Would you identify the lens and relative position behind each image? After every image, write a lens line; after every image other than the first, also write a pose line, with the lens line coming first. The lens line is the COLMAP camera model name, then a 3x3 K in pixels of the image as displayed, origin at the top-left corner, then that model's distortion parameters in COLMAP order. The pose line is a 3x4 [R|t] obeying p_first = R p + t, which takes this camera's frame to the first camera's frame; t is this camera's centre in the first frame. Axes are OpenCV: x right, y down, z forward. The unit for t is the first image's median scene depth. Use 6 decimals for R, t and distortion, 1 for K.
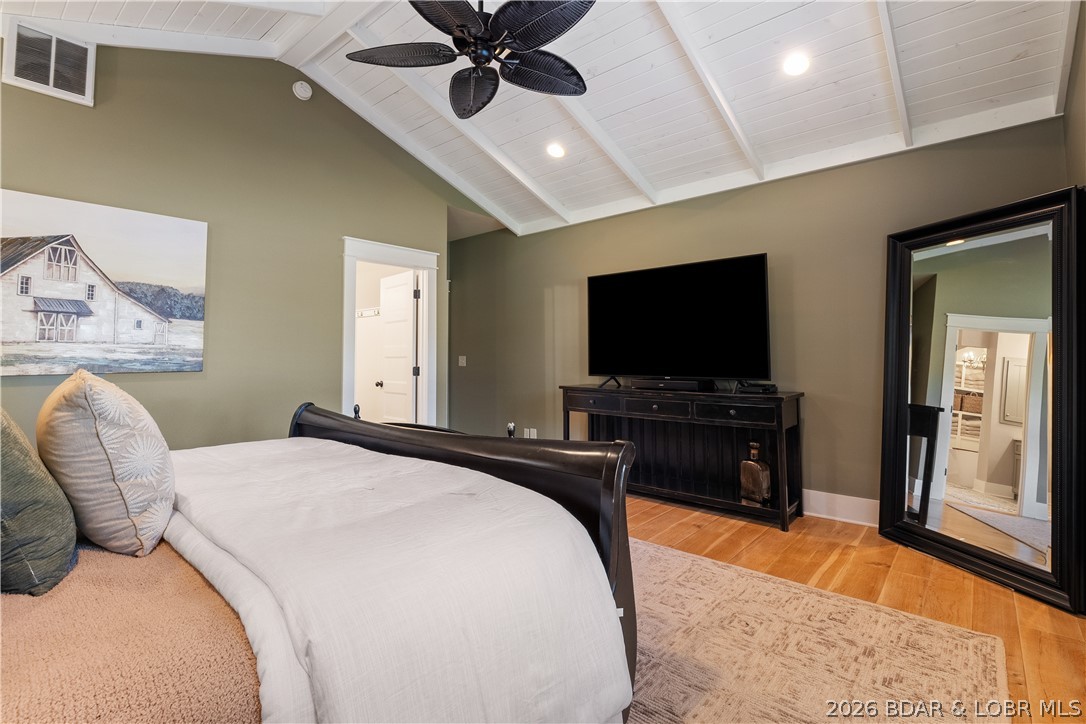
lens RADIAL K [[494.1, 0, 542.9], [0, 494.1, 361.7], [0, 0, 1]] dist [-0.005164, 0.000255]
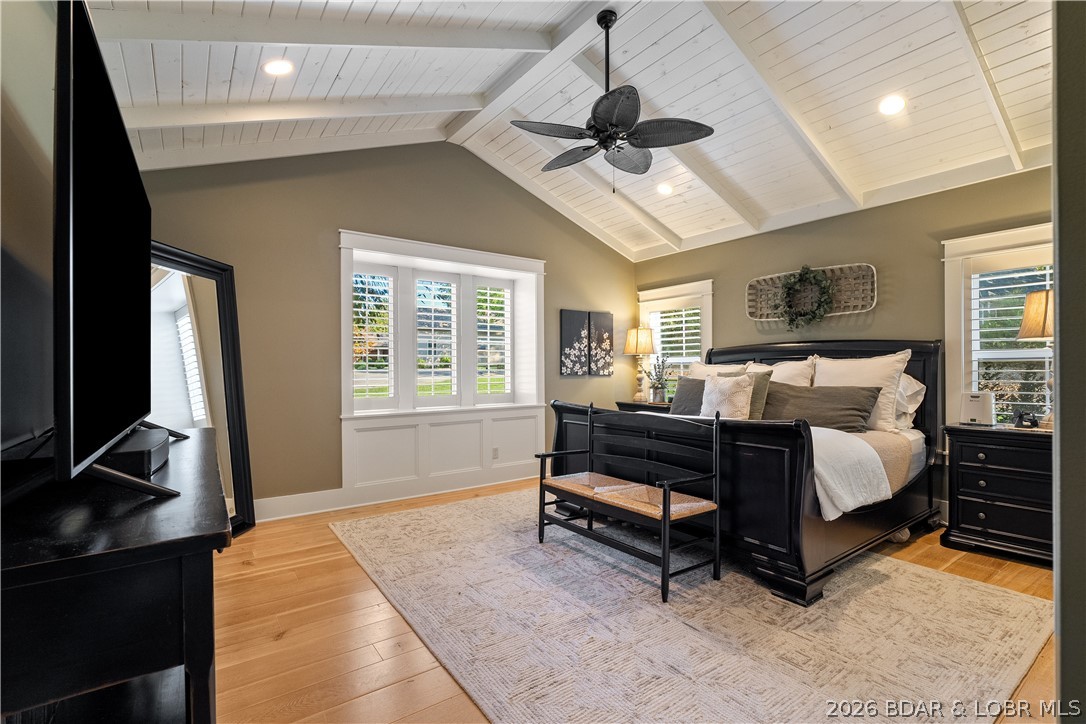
lens RADIAL K [[494.1, 0, 544.0], [0, 494.1, 365.6], [0, 0, 1]] dist [-0.005164, 0.000255]
pose [[-0.974508, 0.008014, 0.224210, -0.272466], [0.009295, 0.999946, 0.004658, -0.040381], [-0.224160, 0.006623, -0.974530, 2.395714]]
